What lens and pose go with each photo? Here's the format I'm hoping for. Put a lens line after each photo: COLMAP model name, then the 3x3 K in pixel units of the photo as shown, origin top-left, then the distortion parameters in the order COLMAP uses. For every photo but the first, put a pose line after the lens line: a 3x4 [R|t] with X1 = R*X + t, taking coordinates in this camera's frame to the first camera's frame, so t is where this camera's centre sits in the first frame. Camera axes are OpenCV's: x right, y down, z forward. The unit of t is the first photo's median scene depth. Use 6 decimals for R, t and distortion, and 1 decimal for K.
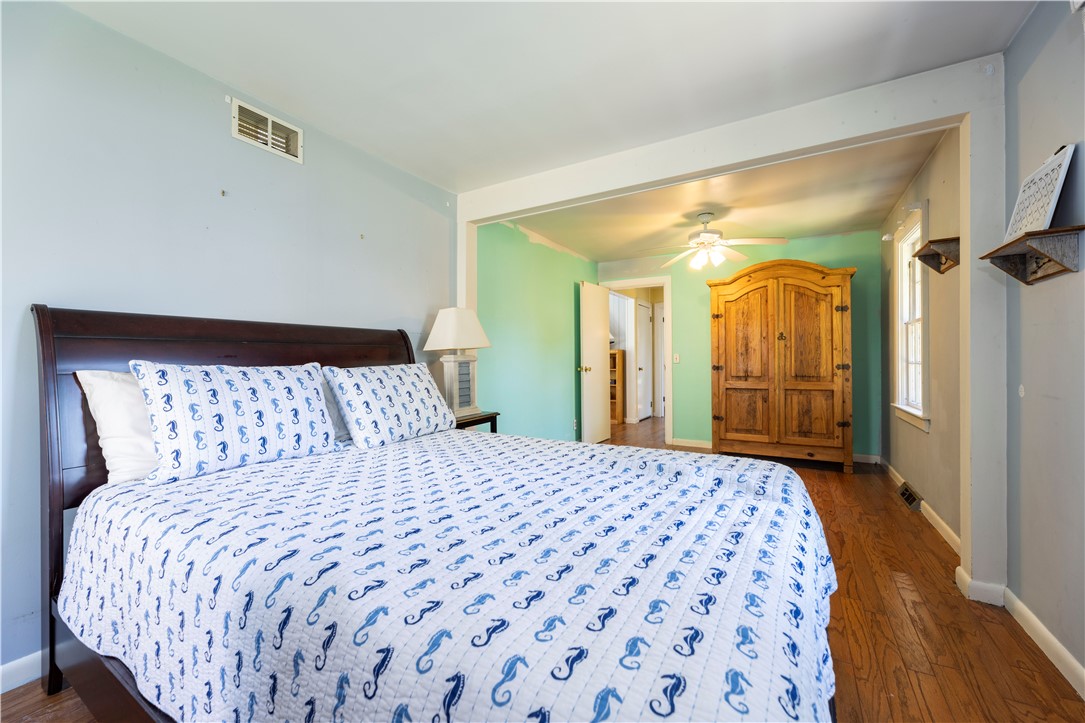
lens RADIAL K [[436.6, 0, 539.4], [0, 436.6, 360.0], [0, 0, 1]] dist [0.000664, 0.000587]
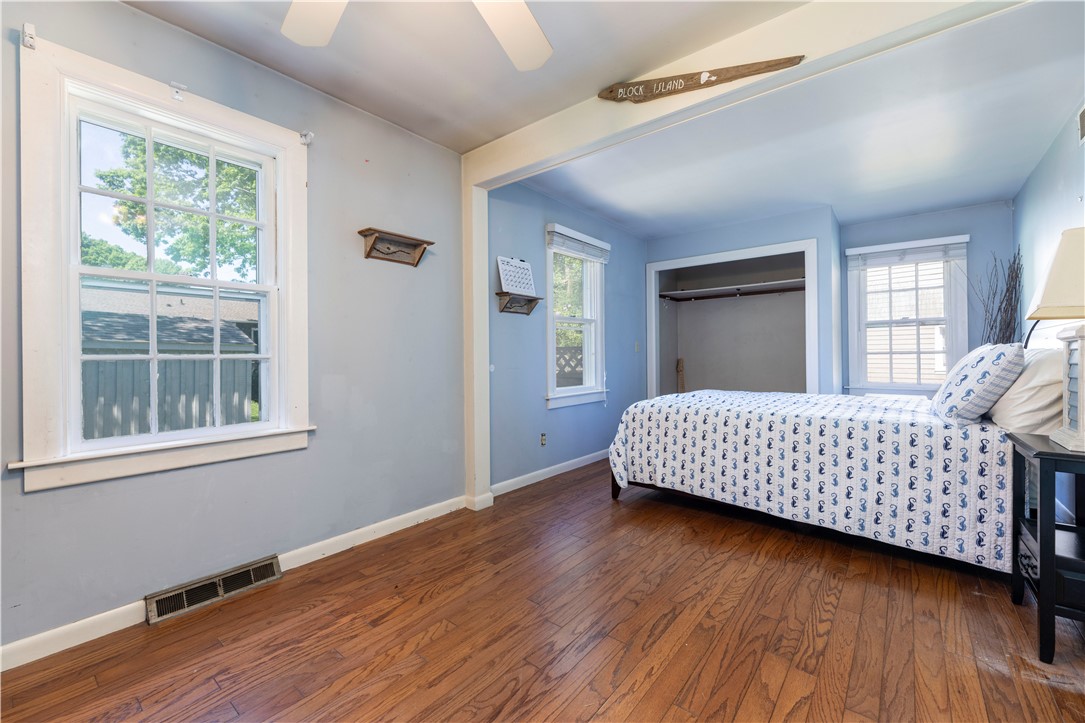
lens RADIAL K [[436.6, 0, 542.7], [0, 436.6, 357.1], [0, 0, 1]] dist [0.000664, 0.000587]
pose [[-0.987615, 0.006142, 0.156779, 0.406665], [0.006870, 0.999968, 0.004106, 0.009879], [-0.156749, 0.005132, -0.987625, 1.835498]]
